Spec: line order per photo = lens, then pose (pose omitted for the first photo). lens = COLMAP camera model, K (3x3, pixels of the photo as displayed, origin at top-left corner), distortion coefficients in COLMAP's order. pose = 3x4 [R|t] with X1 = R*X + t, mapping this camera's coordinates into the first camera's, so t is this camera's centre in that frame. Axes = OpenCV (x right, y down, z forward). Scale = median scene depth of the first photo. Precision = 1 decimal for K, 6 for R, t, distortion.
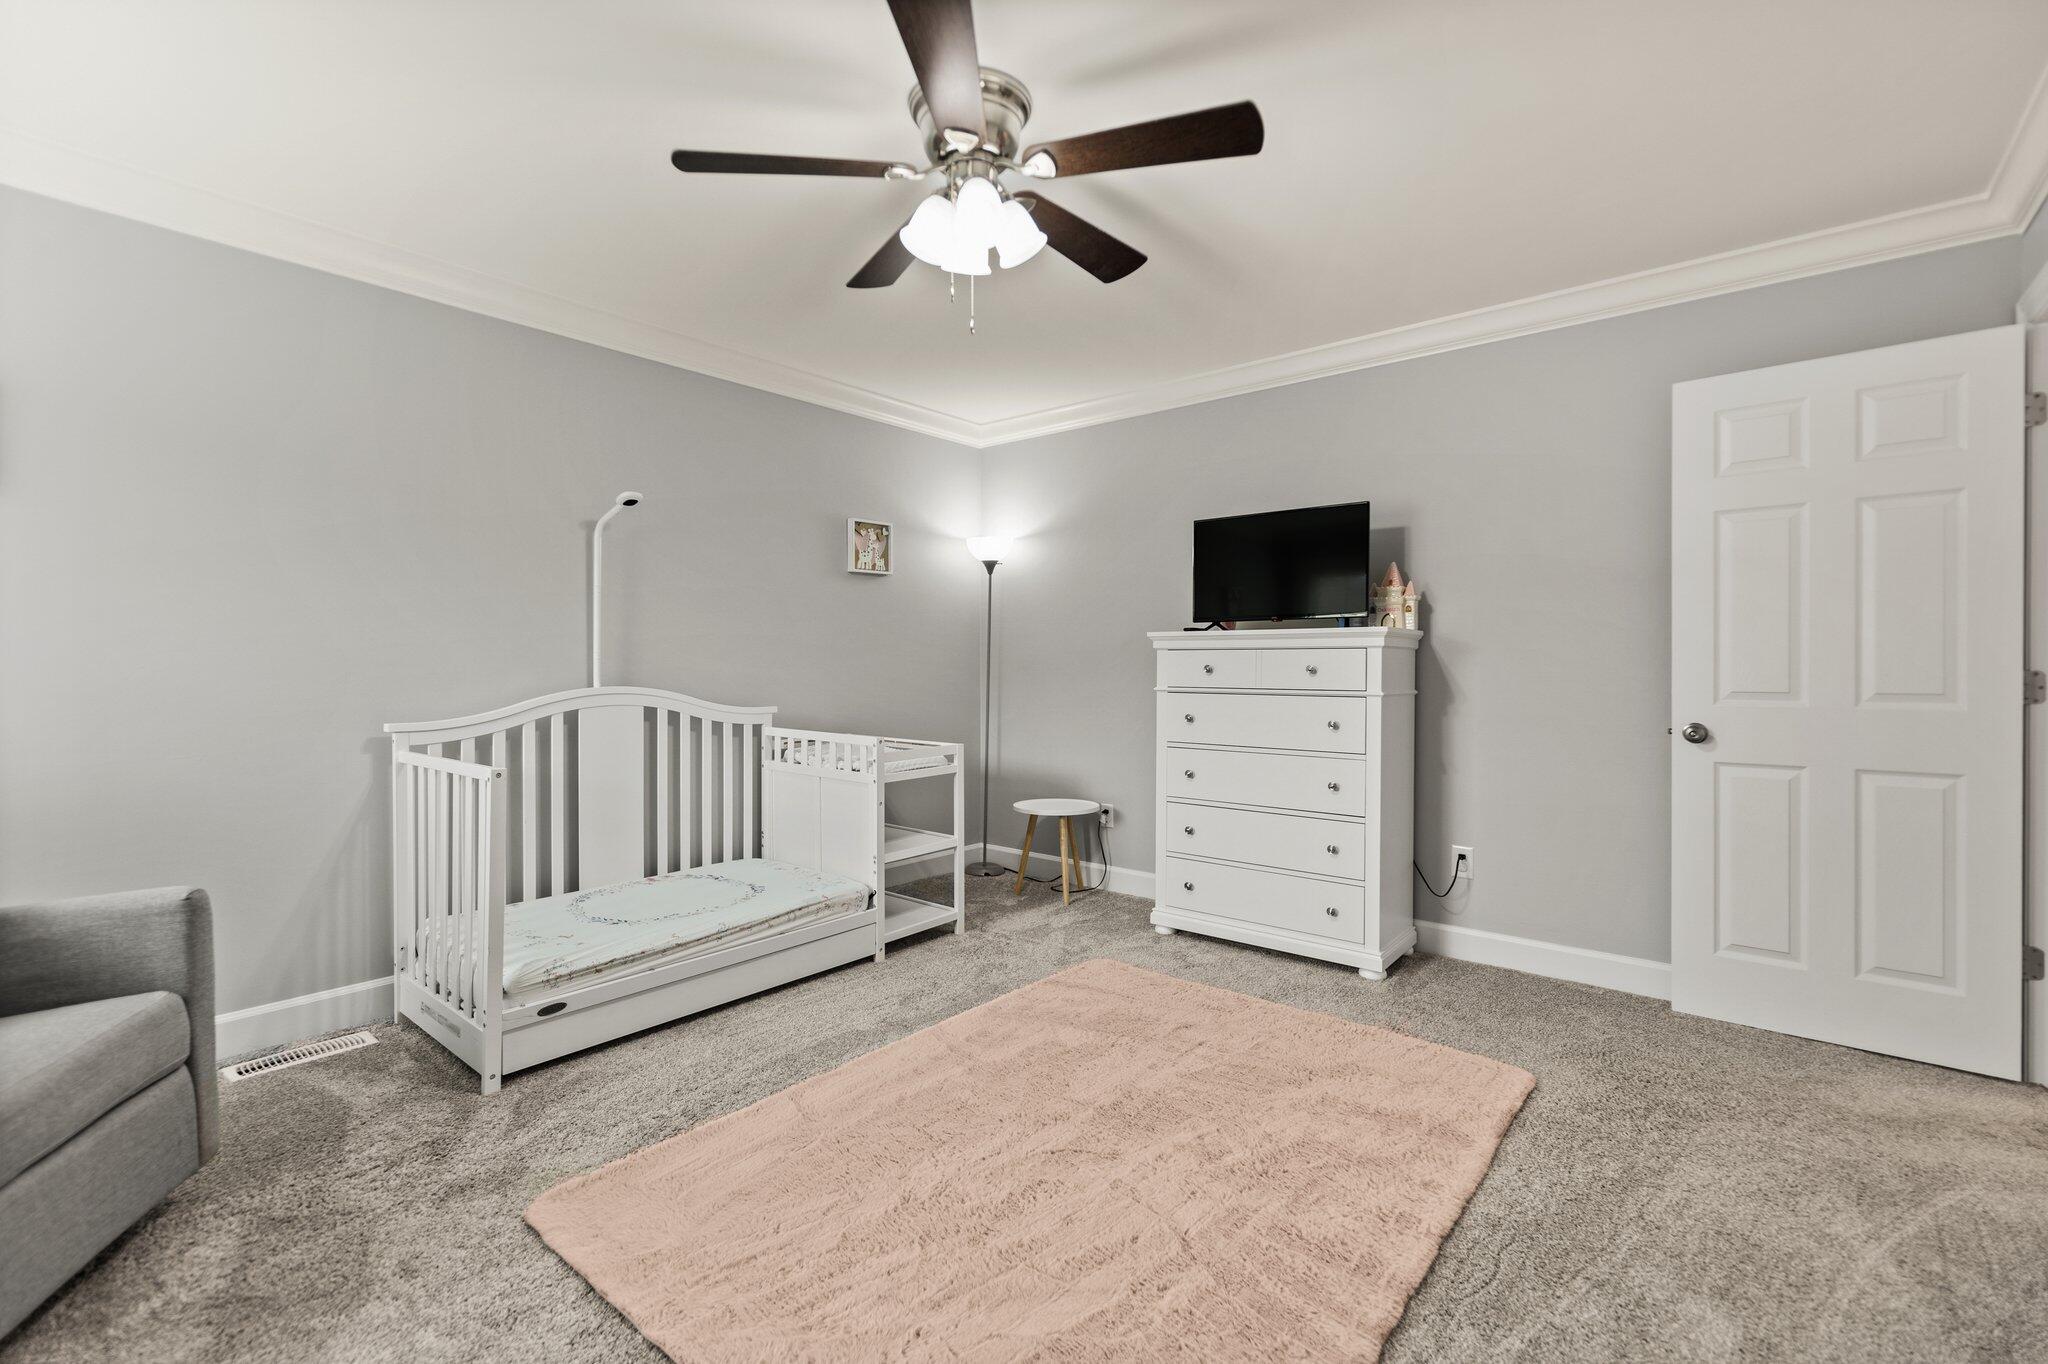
lens RADIAL K [[887.3, 0, 1027.9], [0, 887.3, 668.7], [0, 0, 1]] dist [-0.001809, -0.001760]
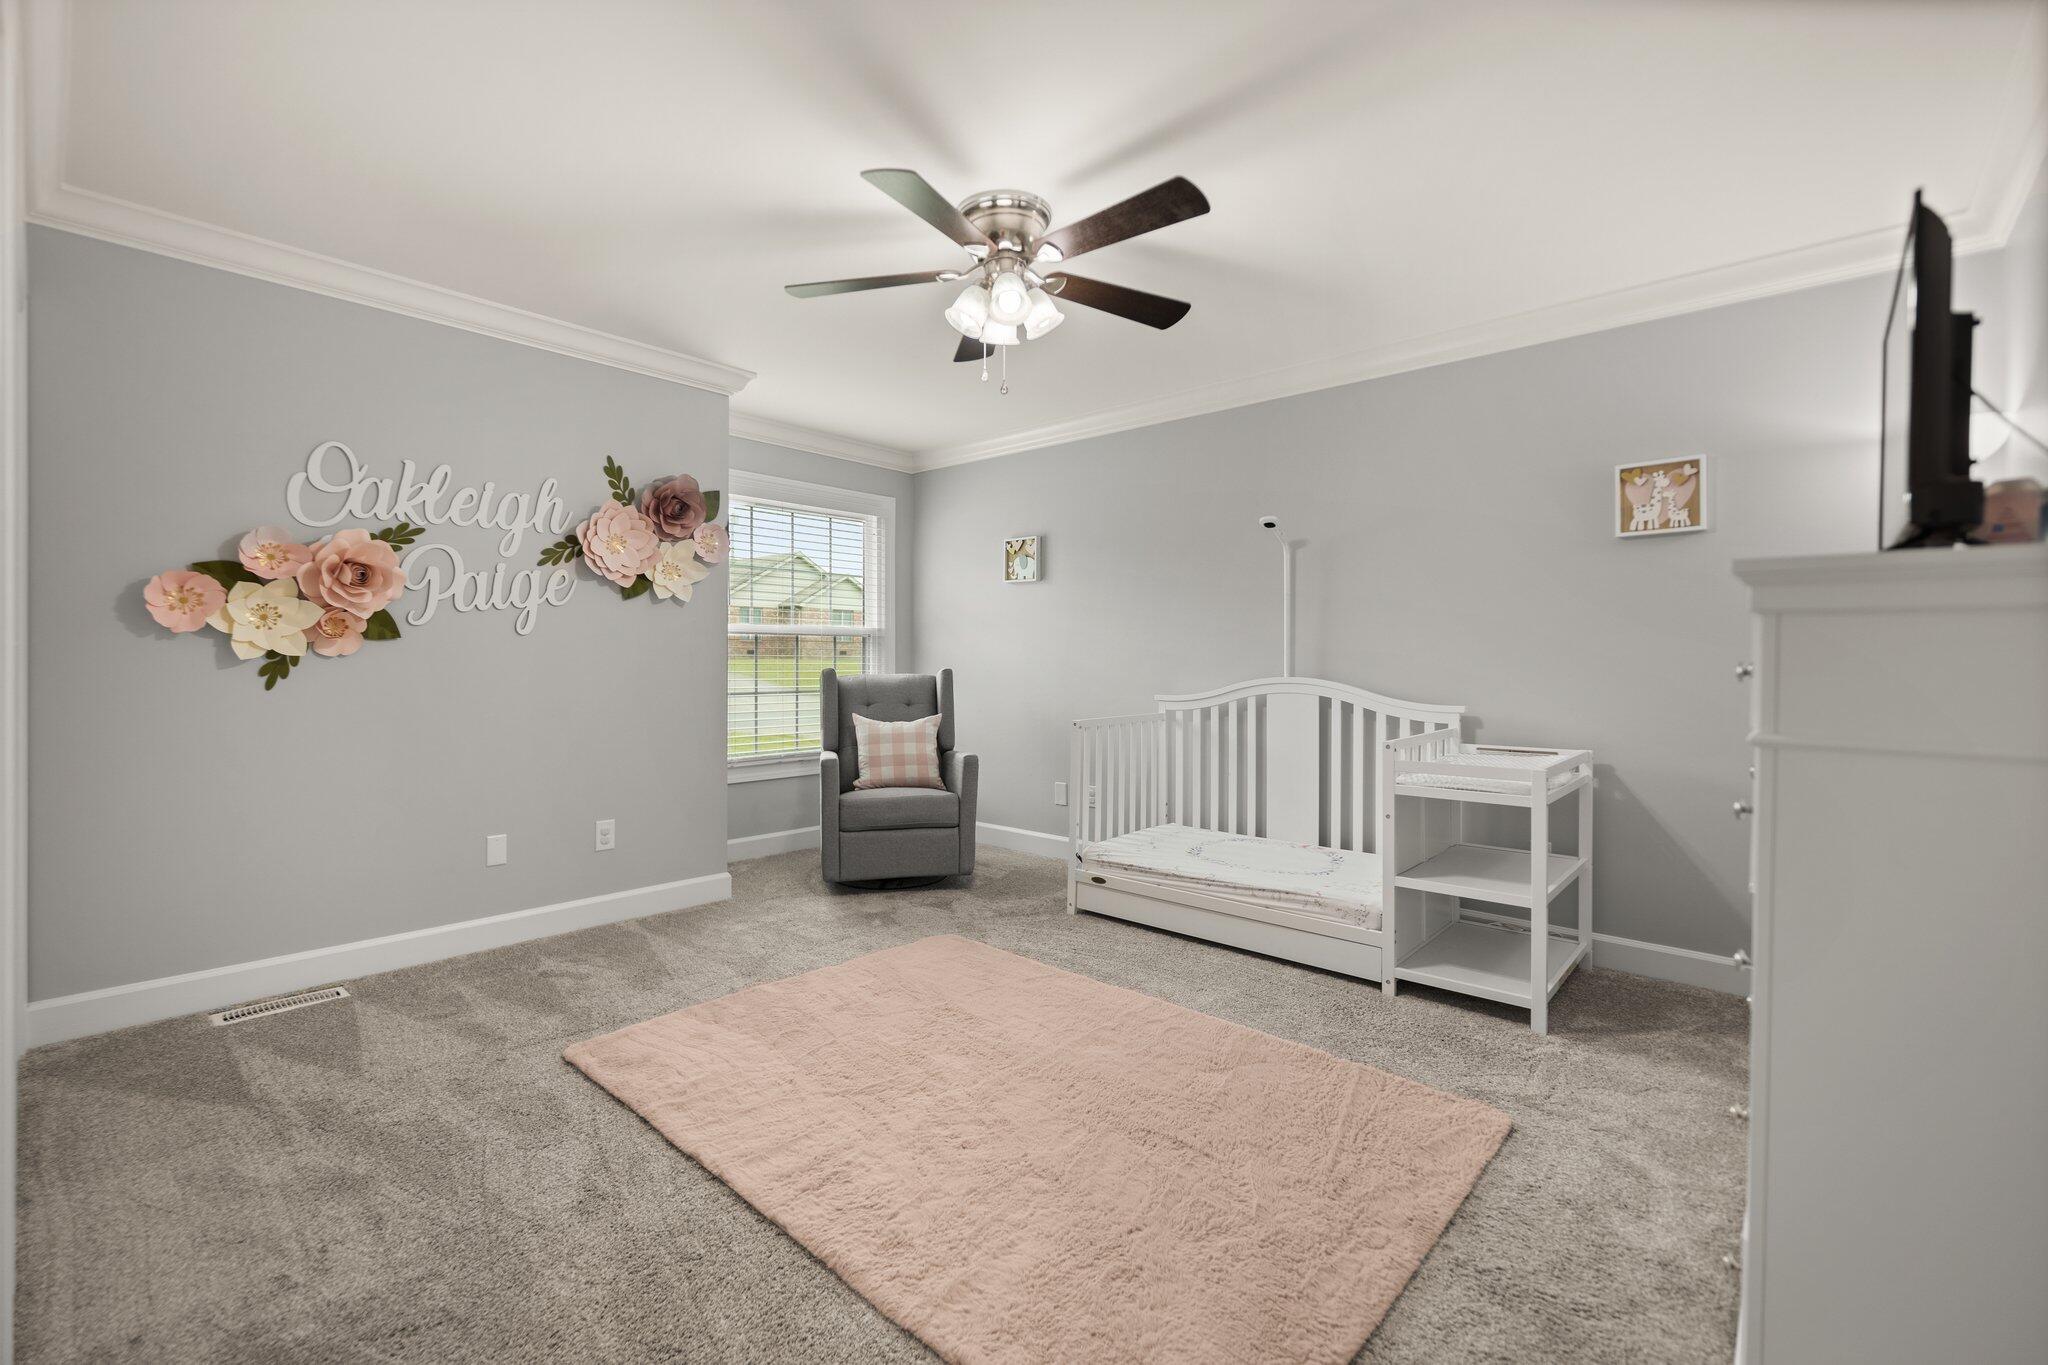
lens RADIAL K [[887.3, 0, 1029.7], [0, 887.3, 669.8], [0, 0, 1]] dist [-0.001809, -0.001760]
pose [[-0.045545, 0.007762, -0.998932, 0.726285], [-0.012008, 0.999893, 0.008317, 0.003384], [0.998890, 0.012374, -0.045447, 0.677051]]
